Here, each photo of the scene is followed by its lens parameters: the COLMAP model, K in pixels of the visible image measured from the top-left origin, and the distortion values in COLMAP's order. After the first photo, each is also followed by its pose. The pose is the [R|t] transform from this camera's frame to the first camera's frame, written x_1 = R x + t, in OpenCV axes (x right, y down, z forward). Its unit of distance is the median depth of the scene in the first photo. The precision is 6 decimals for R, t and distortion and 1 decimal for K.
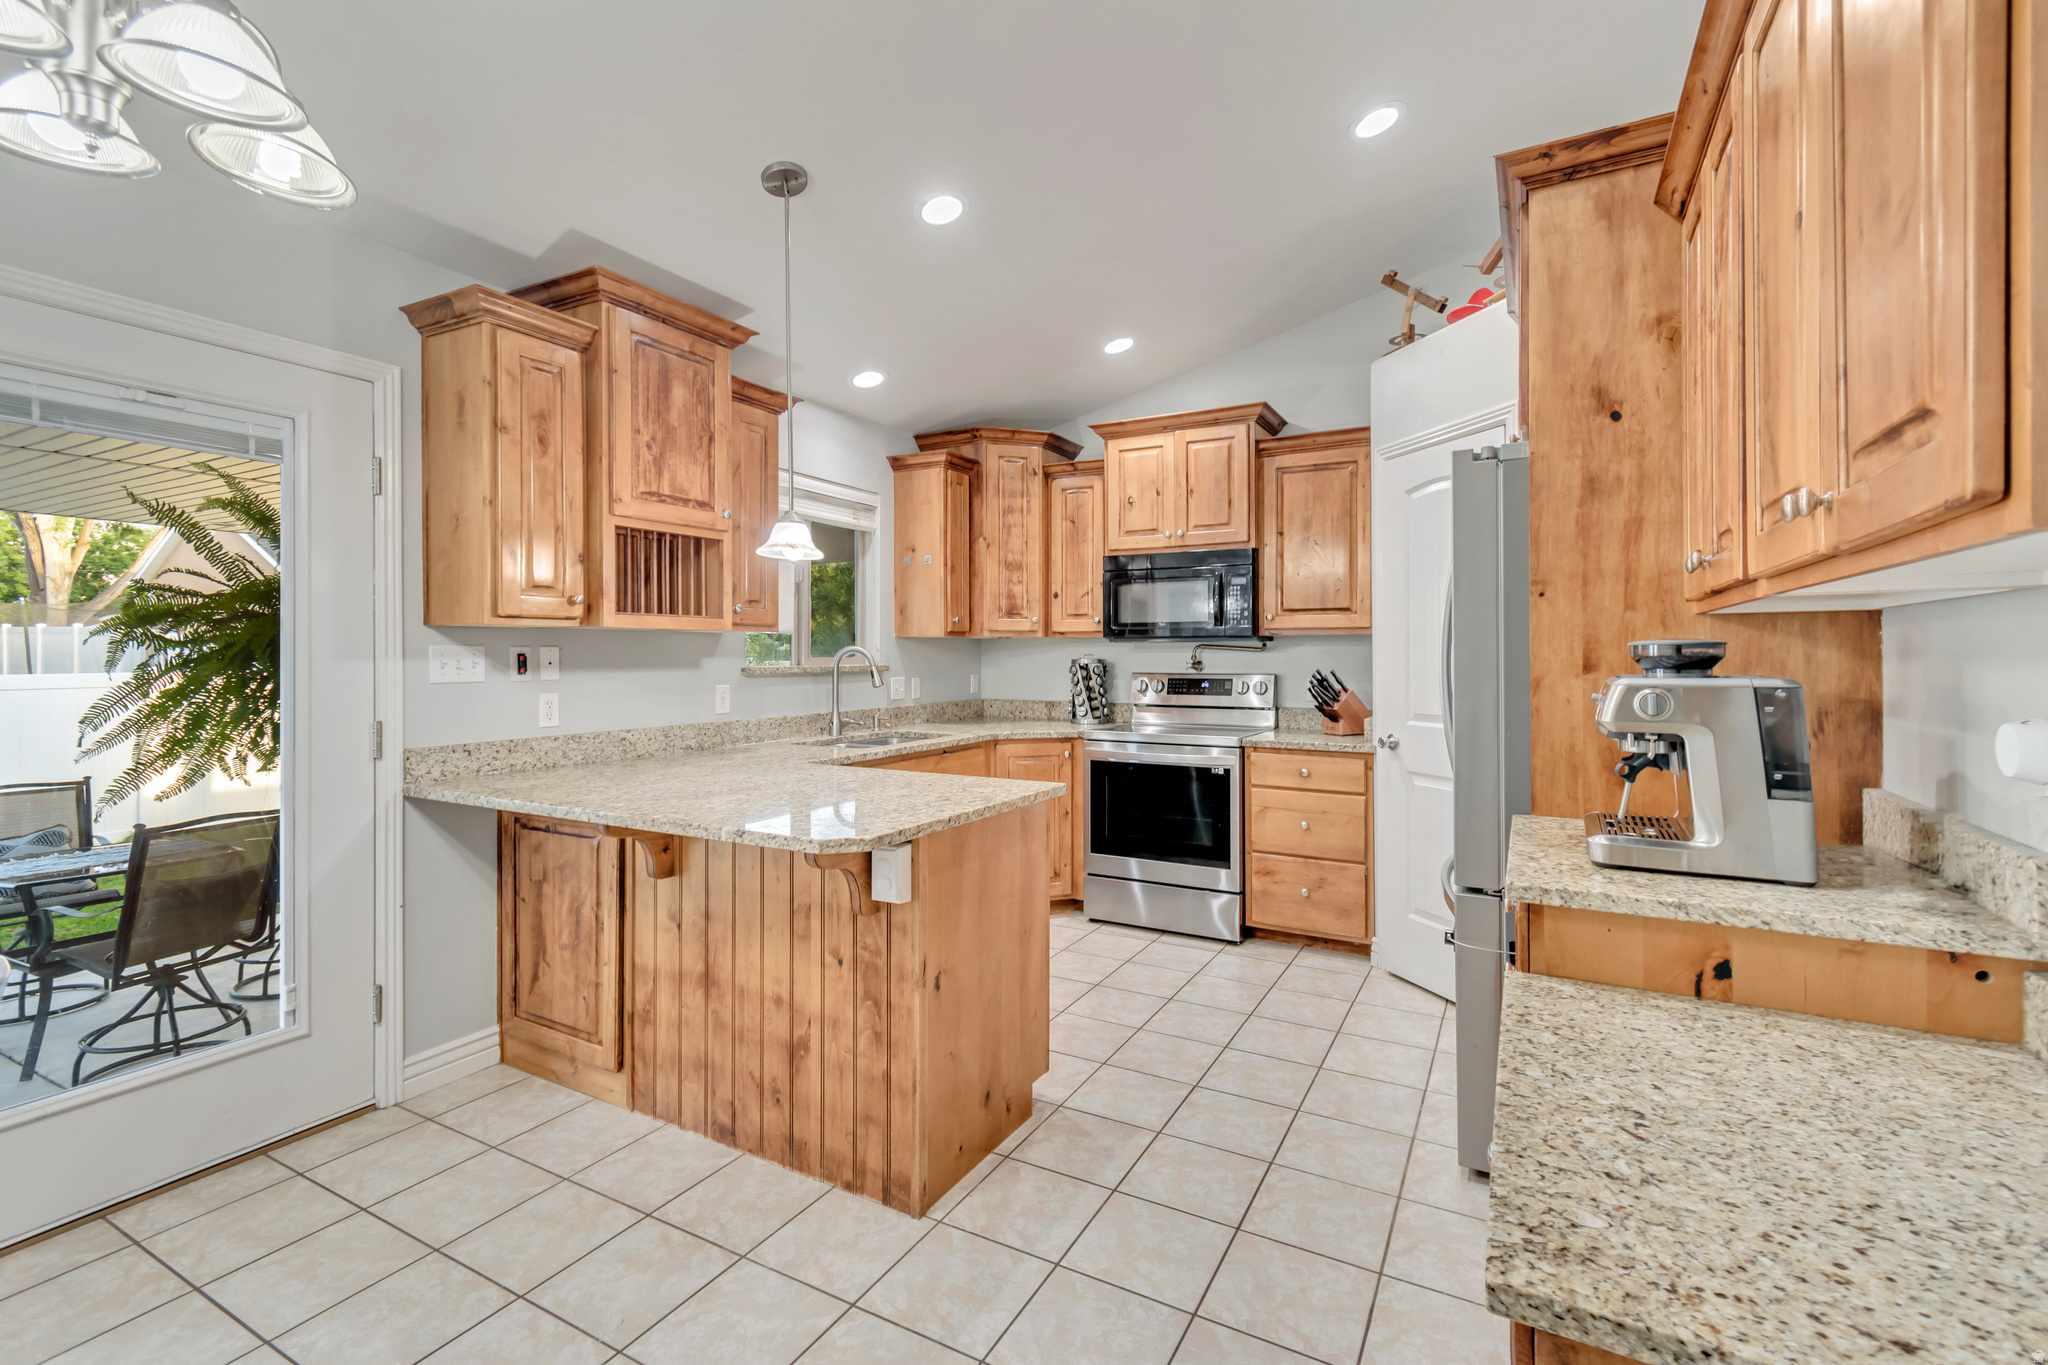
lens RADIAL K [[916.4, 0, 1020.2], [0, 916.4, 665.0], [0, 0, 1]] dist [0.005469, -0.000417]
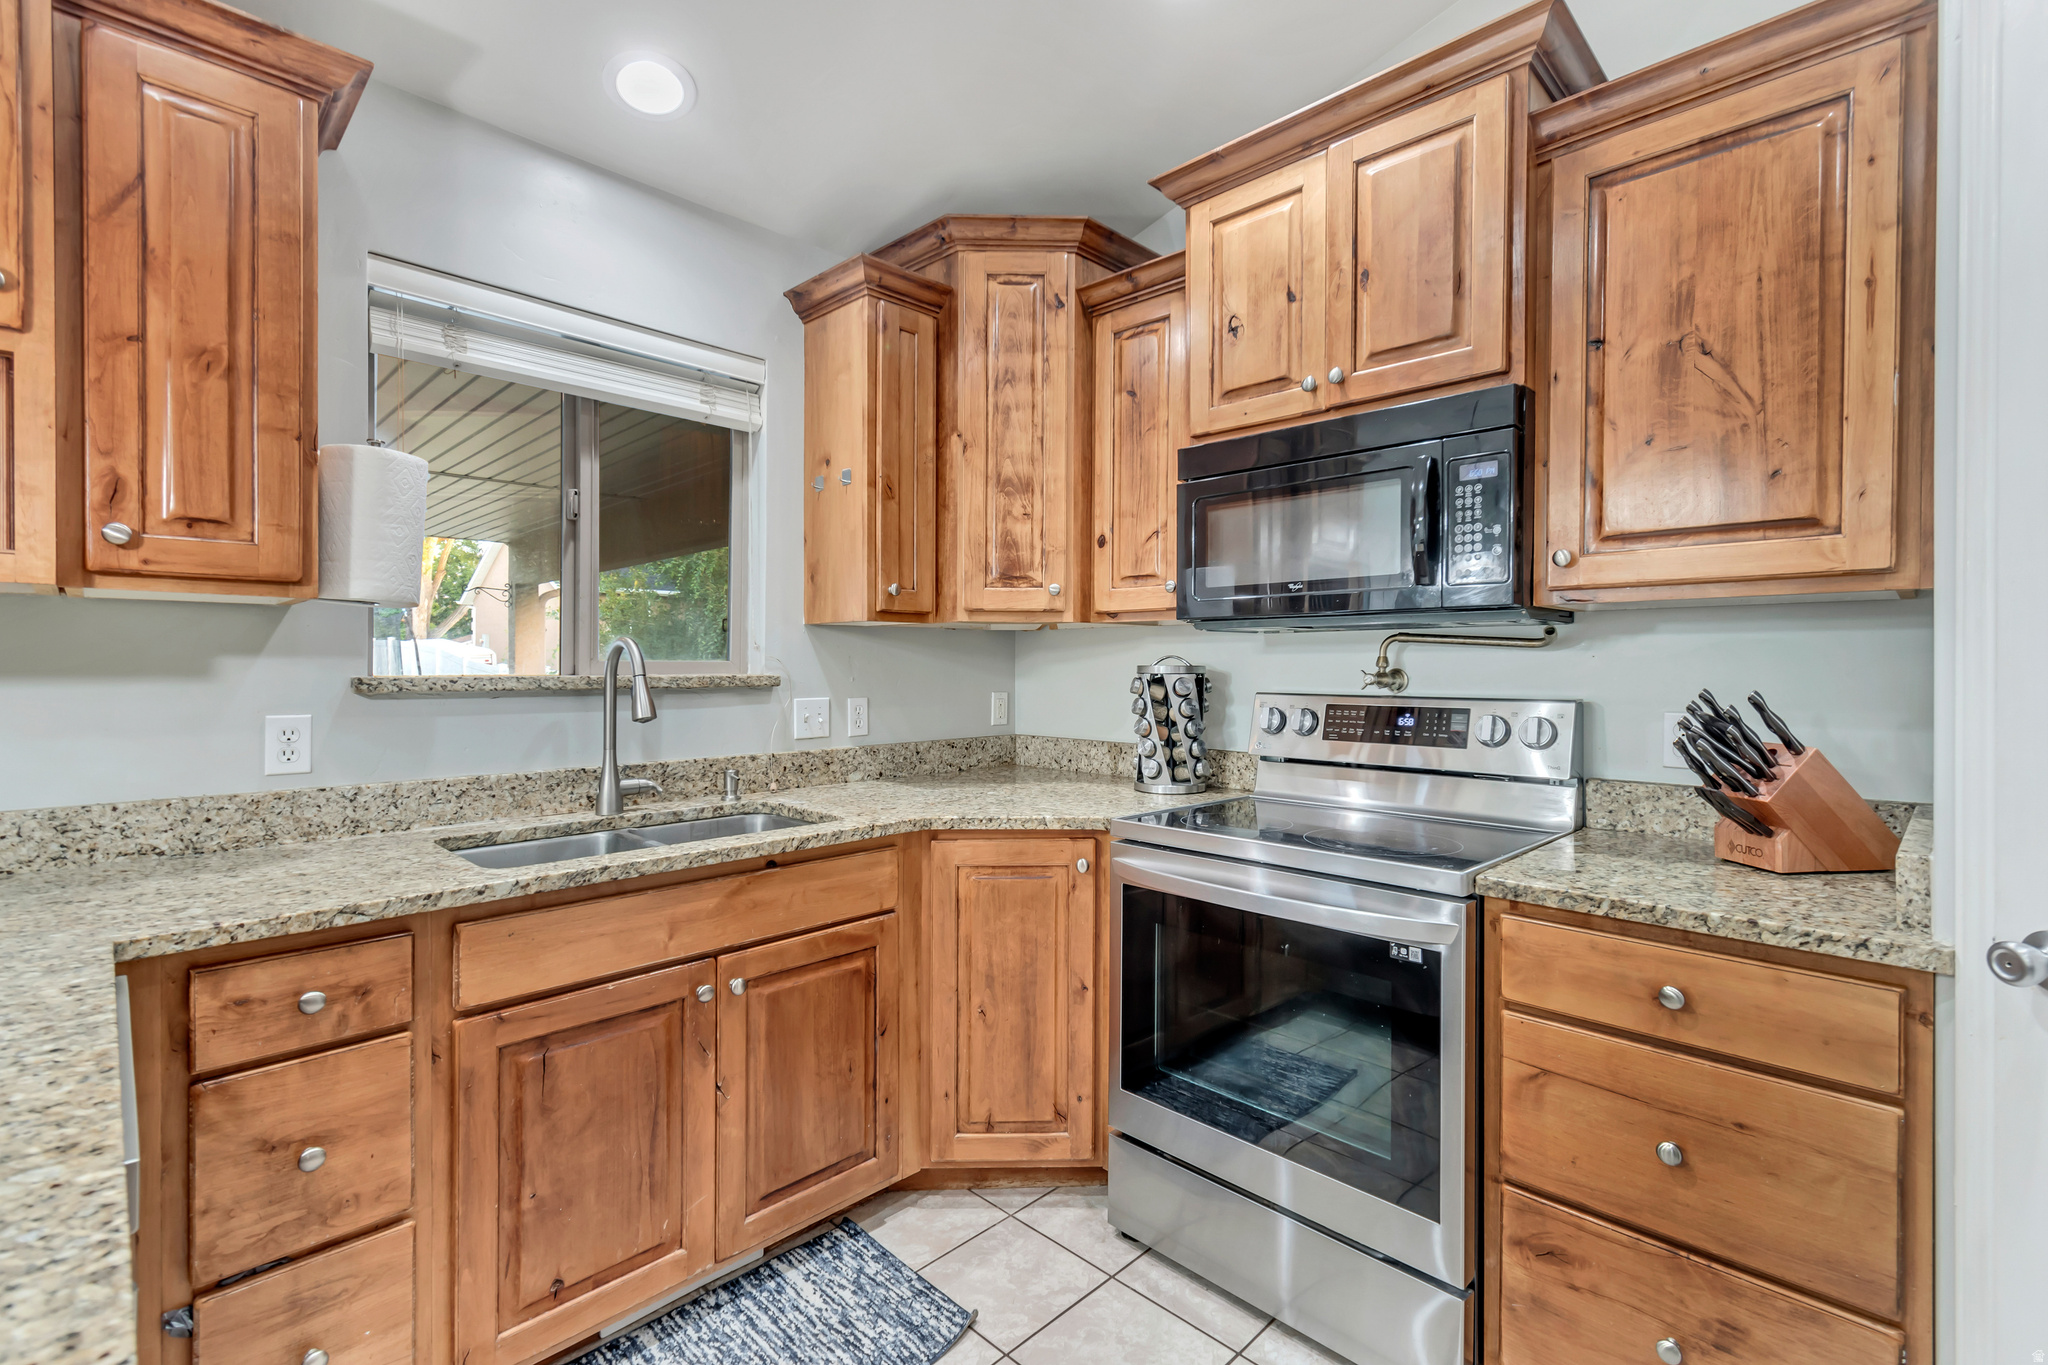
lens RADIAL K [[916.4, 0, 1033.9], [0, 916.4, 684.2], [0, 0, 1]] dist [0.005469, -0.000417]
pose [[0.964364, 0.006855, -0.264491, 0.146396], [-0.004811, 0.999953, 0.008375, 0.000114], [0.264536, -0.006804, 0.964352, 0.520103]]
